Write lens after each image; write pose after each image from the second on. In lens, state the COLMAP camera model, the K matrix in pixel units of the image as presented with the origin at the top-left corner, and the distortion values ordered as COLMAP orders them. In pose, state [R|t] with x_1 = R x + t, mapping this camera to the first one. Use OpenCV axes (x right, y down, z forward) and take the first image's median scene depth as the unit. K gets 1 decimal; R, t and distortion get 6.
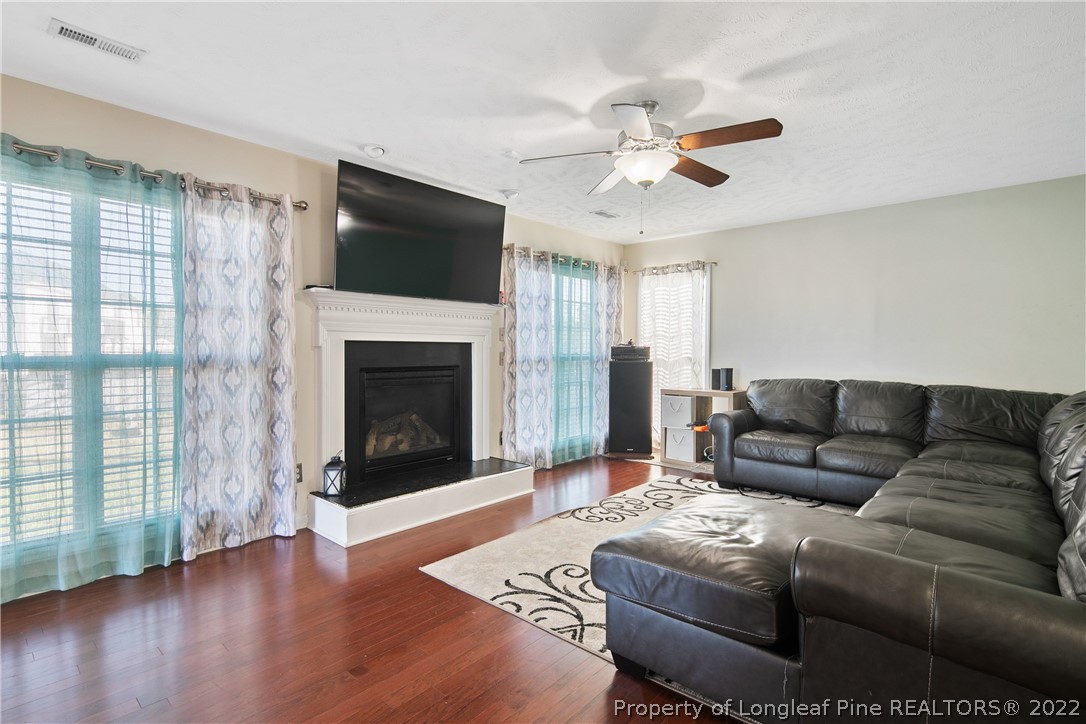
lens RADIAL K [[505.4, 0, 539.4], [0, 505.4, 365.2], [0, 0, 1]] dist [-0.000782, -0.000246]
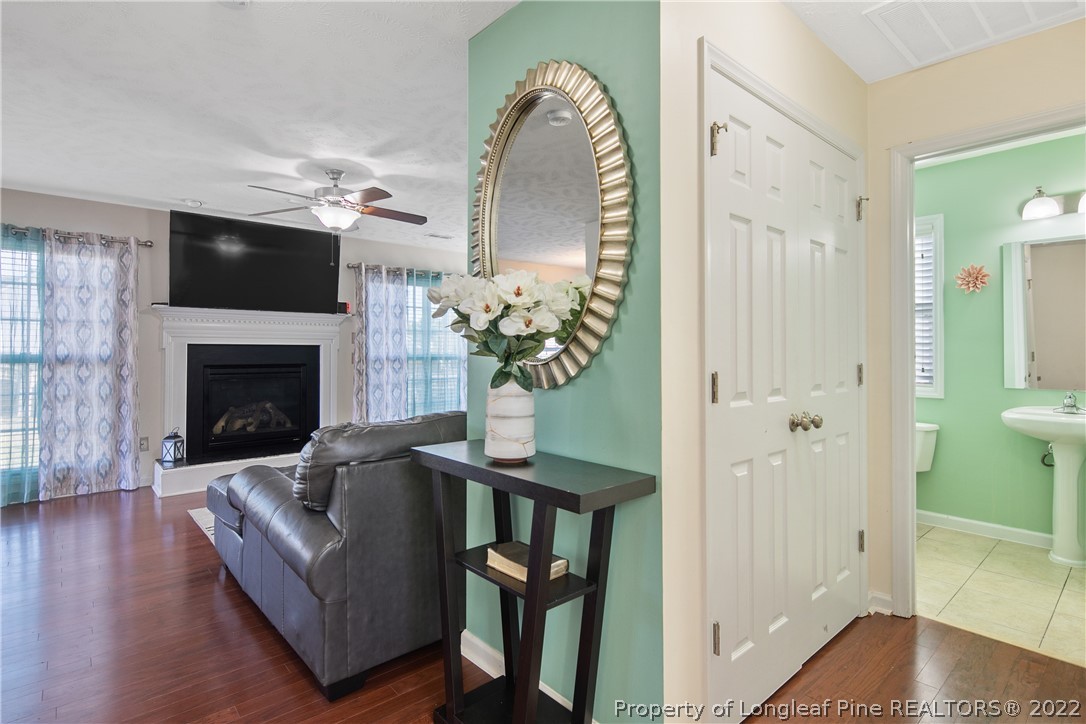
lens RADIAL K [[525.8, 0, 542.5], [0, 525.8, 355.4], [0, 0, 1]] dist [0.001355, 0.000412]
pose [[0.994327, -0.002240, -0.106339, 0.754834], [-0.000279, 0.999720, -0.023664, 0.014368], [0.106362, 0.023560, 0.994048, -0.286857]]
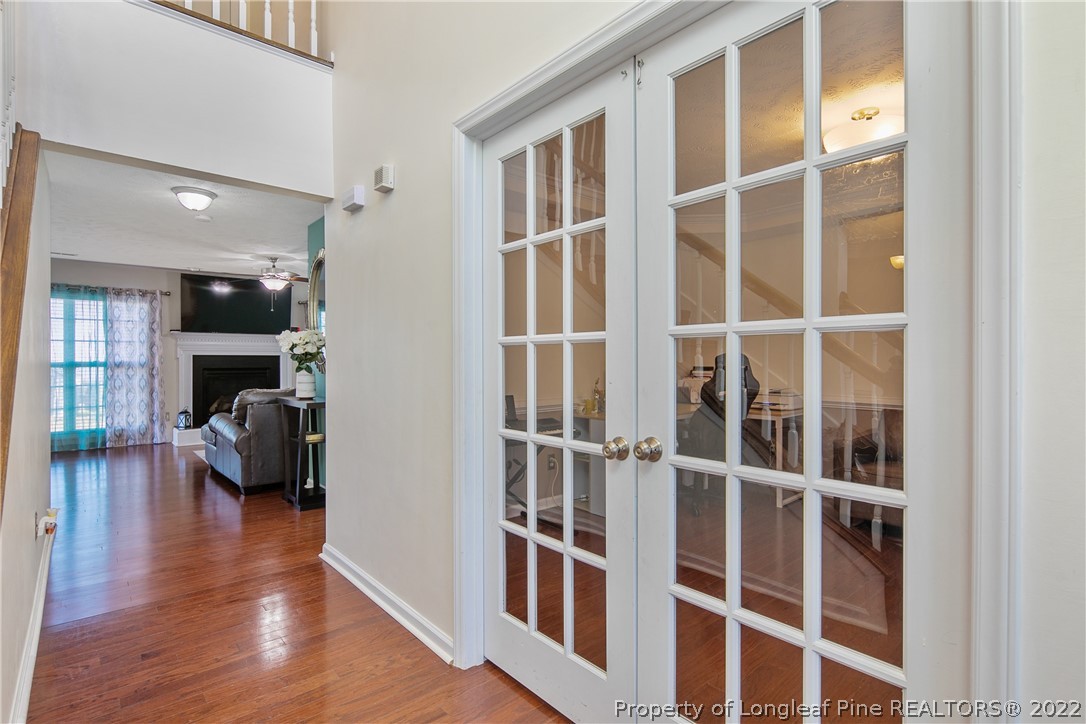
lens RADIAL K [[515.0, 0, 545.1], [0, 515.0, 370.0], [0, 0, 1]] dist [-0.000138, -0.000028]
pose [[0.994087, -0.003102, -0.108541, 1.456053], [0.002100, 0.999954, -0.009341, 0.040674], [0.108565, 0.009058, 0.994048, -1.079500]]
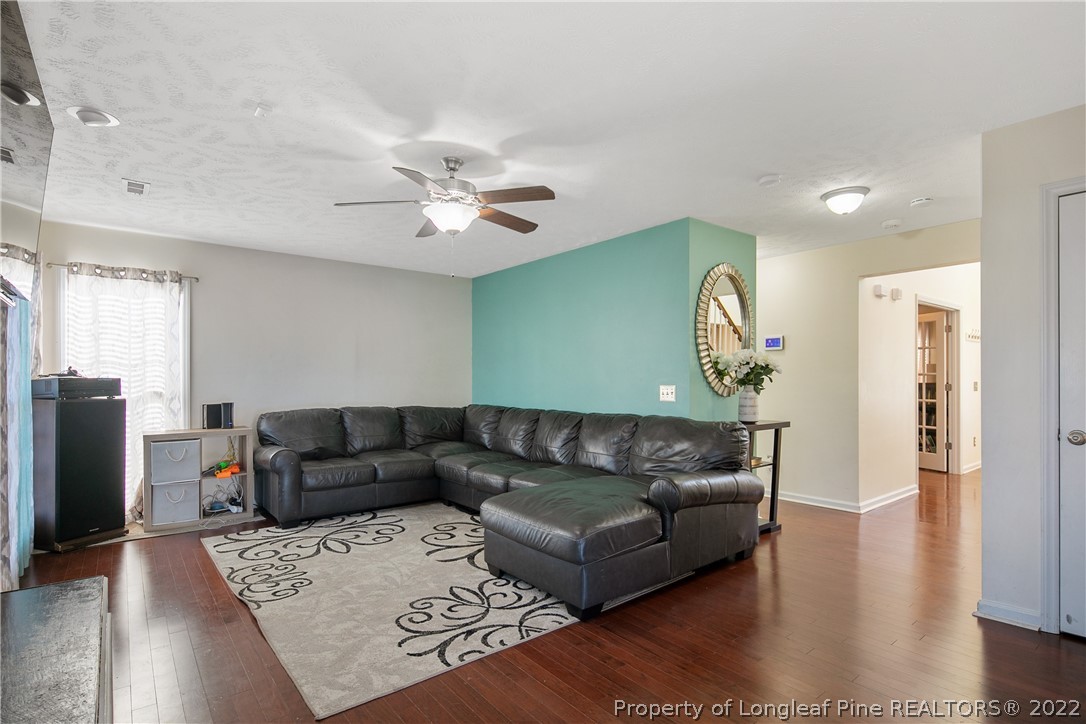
lens RADIAL K [[544.8, 0, 525.1], [0, 544.8, 393.7], [0, 0, 1]] dist [0.000363, 0.000230]
pose [[0.186993, -0.030122, 0.981899, -0.756477], [0.033271, 0.999151, 0.024315, -0.025697], [-0.981798, 0.028122, 0.187837, 0.511216]]
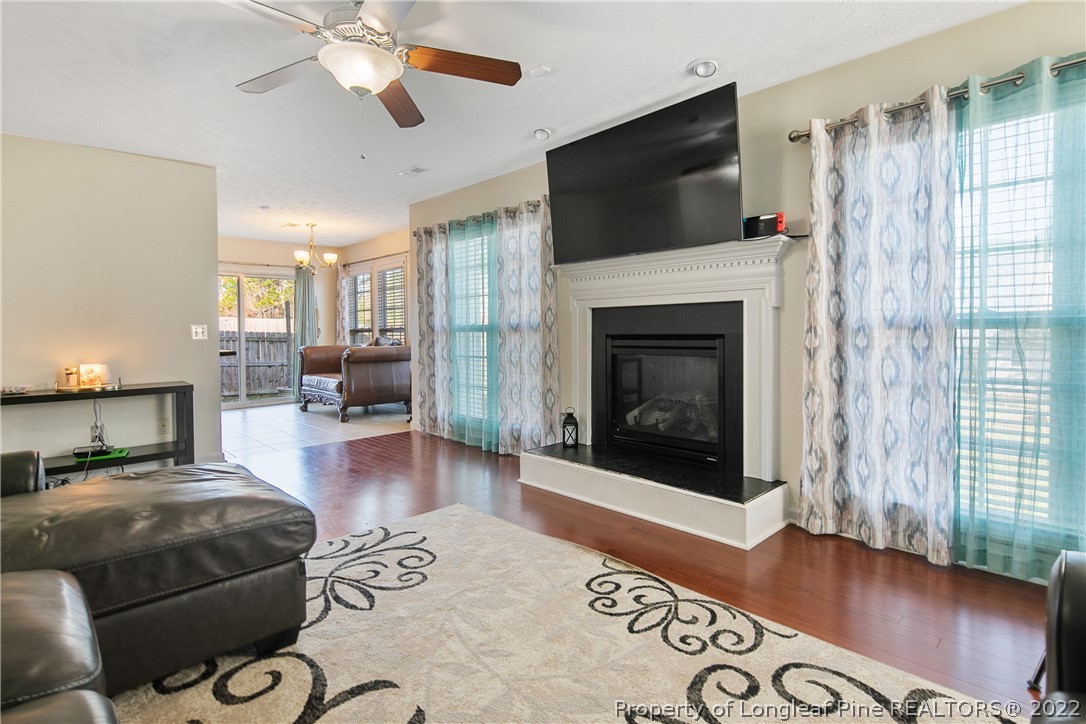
lens RADIAL K [[526.9, 0, 543.2], [0, 526.9, 337.3], [0, 0, 1]] dist [0.000123, -0.000011]
pose [[-0.056021, 0.007919, -0.998398, 0.828109], [-0.020688, 0.999745, 0.009091, 0.005695], [0.998215, 0.021164, -0.055843, 1.084304]]
